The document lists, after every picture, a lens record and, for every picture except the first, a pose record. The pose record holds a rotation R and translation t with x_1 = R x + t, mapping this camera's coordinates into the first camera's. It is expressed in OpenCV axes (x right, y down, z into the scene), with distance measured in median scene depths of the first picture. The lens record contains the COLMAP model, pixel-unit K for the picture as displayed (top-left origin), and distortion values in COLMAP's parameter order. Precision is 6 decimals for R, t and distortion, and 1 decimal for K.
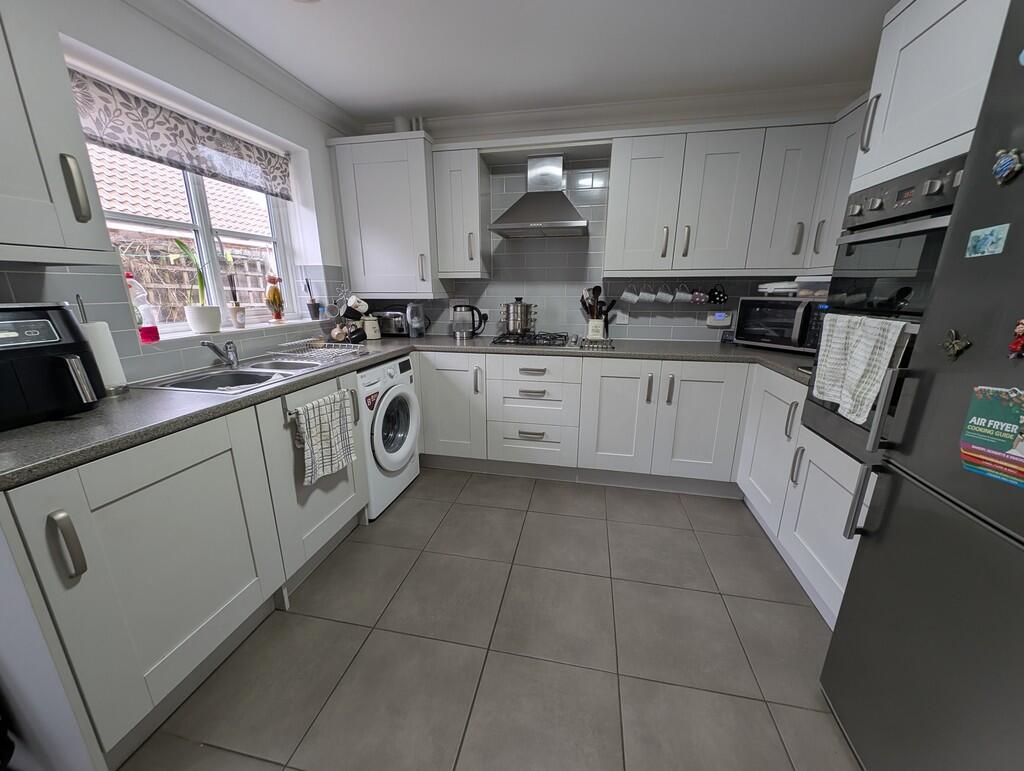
lens RADIAL K [[383.2, 0, 511.2], [0, 383.2, 389.8], [0, 0, 1]] dist [0.017267, -0.008747]
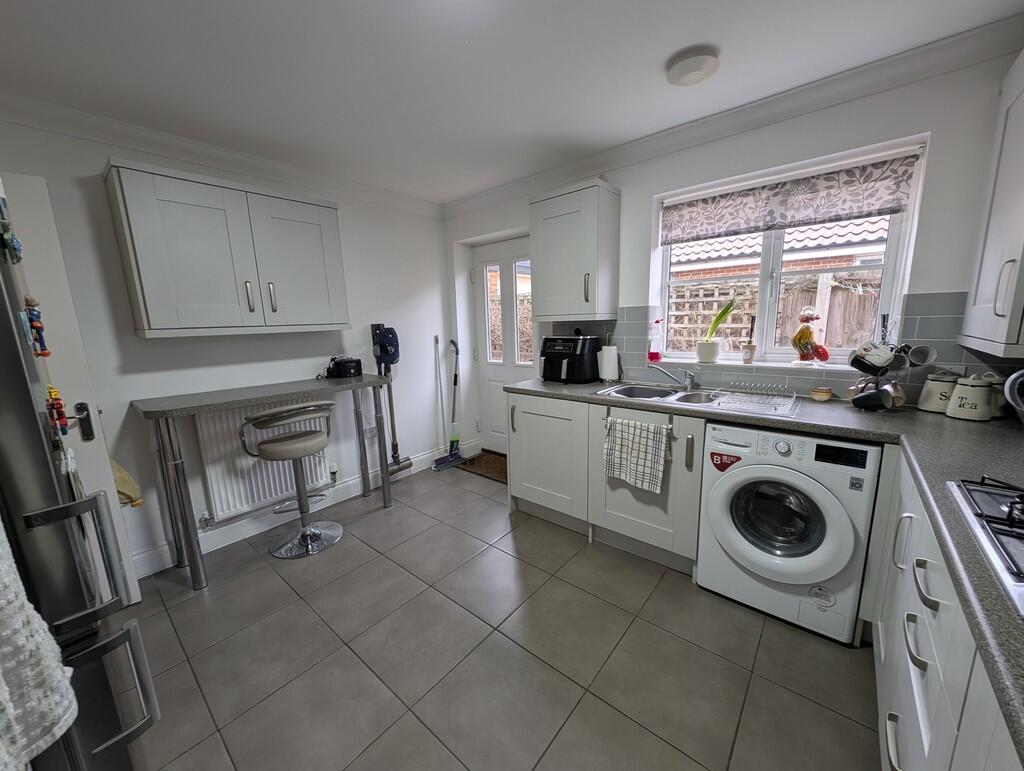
lens RADIAL K [[383.2, 0, 511.2], [0, 383.2, 389.8], [0, 0, 1]] dist [0.017267, -0.008747]
pose [[-0.479582, 0.173951, -0.860082, 0.599894], [-0.195745, 0.934249, 0.298099, -0.295740], [0.855386, 0.311320, -0.413999, 0.939565]]
